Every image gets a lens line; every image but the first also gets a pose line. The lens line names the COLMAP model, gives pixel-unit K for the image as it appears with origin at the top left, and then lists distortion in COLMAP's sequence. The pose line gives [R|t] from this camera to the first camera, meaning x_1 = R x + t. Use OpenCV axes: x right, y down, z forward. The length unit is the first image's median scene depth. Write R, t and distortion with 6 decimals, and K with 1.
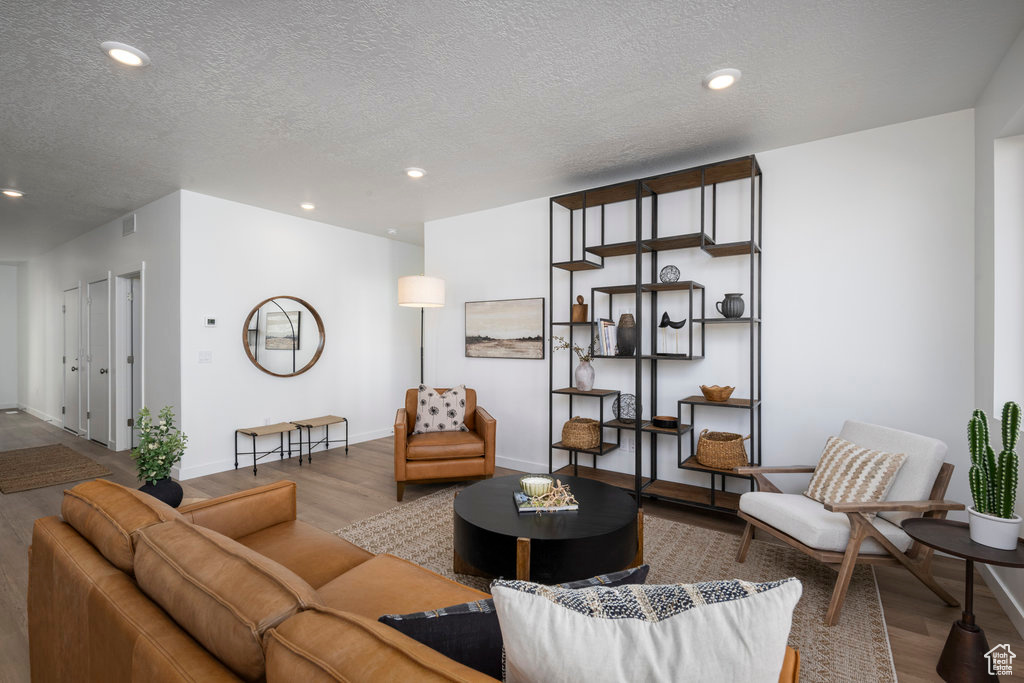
lens RADIAL K [[494.3, 0, 512.0], [0, 494.3, 341.5], [0, 0, 1]] dist [0.001863, -0.000017]
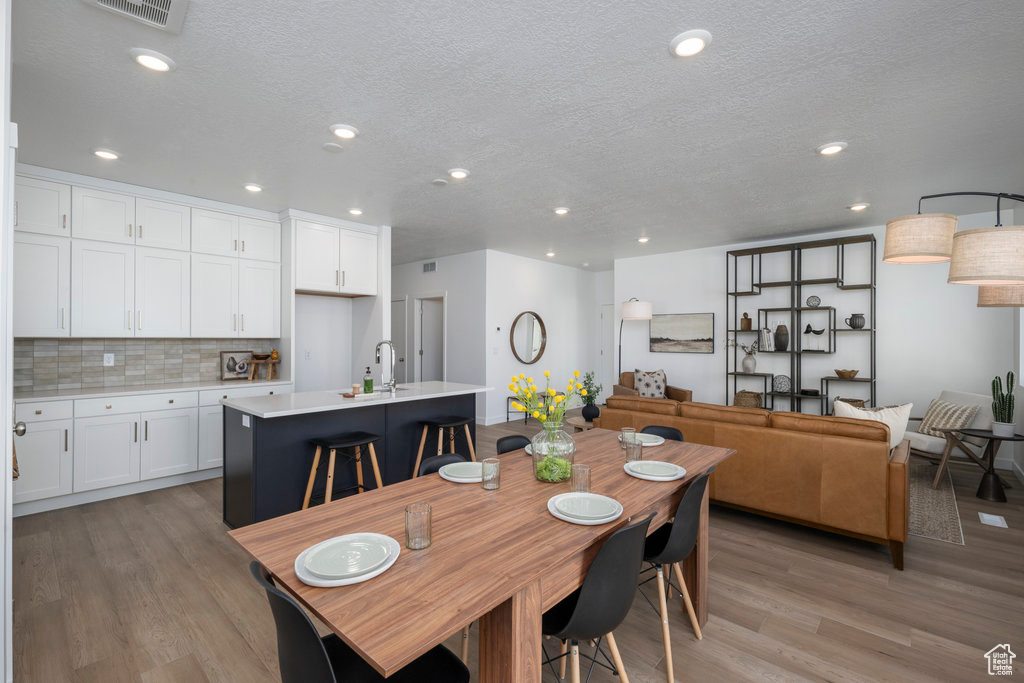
lens RADIAL K [[446.8, 0, 513.3], [0, 446.8, 335.2], [0, 0, 1]] dist [0.001279, 0.000257]
pose [[0.996353, 0.000439, -0.085325, -0.489718], [-0.000847, 0.999988, -0.004748, -0.014966], [0.085322, 0.004803, 0.996342, -0.499423]]
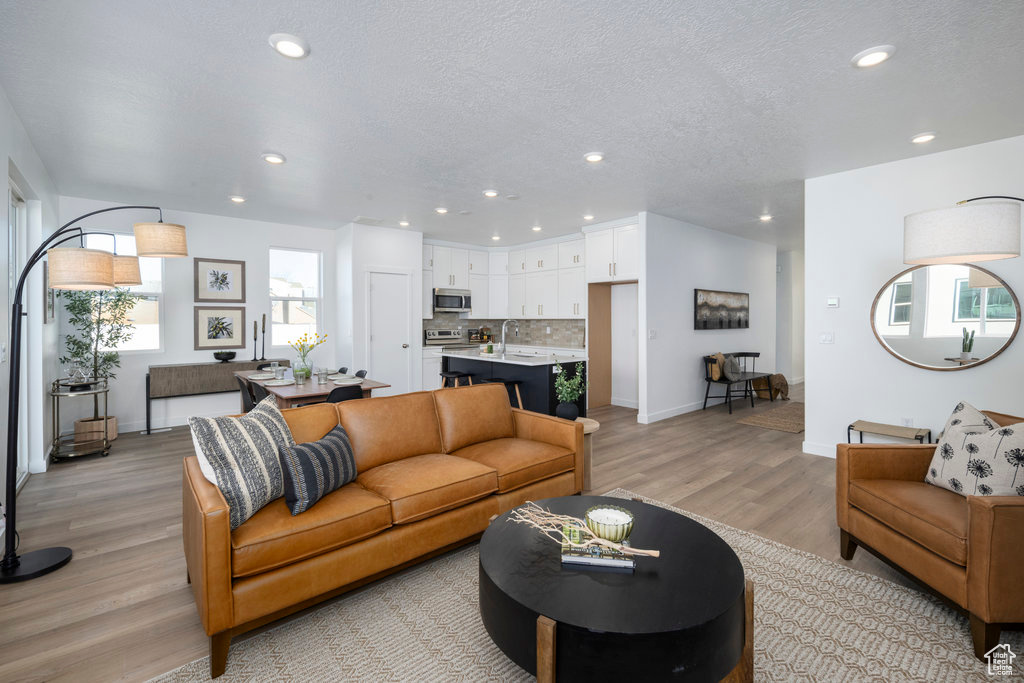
lens RADIAL K [[446.8, 0, 513.3], [0, 446.8, 335.2], [0, 0, 1]] dist [0.001279, 0.000257]
pose [[-0.215436, 0.033256, -0.975952, 0.451652], [0.002890, 0.999437, 0.033419, -0.008802], [0.976514, 0.004379, -0.215411, 0.661879]]
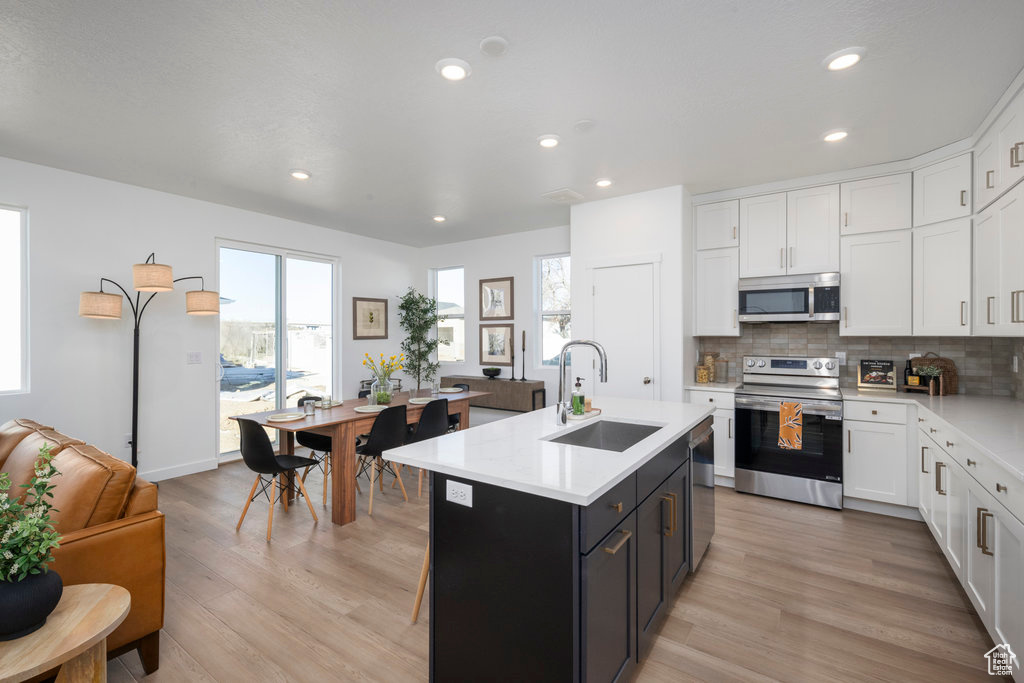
lens RADIAL K [[446.8, 0, 513.3], [0, 446.8, 335.2], [0, 0, 1]] dist [0.001279, 0.000257]
pose [[-0.999092, 0.001240, -0.042594, -0.719856], [0.001309, 0.999998, -0.001598, -0.015879], [0.042592, -0.001652, -0.999091, 0.908454]]
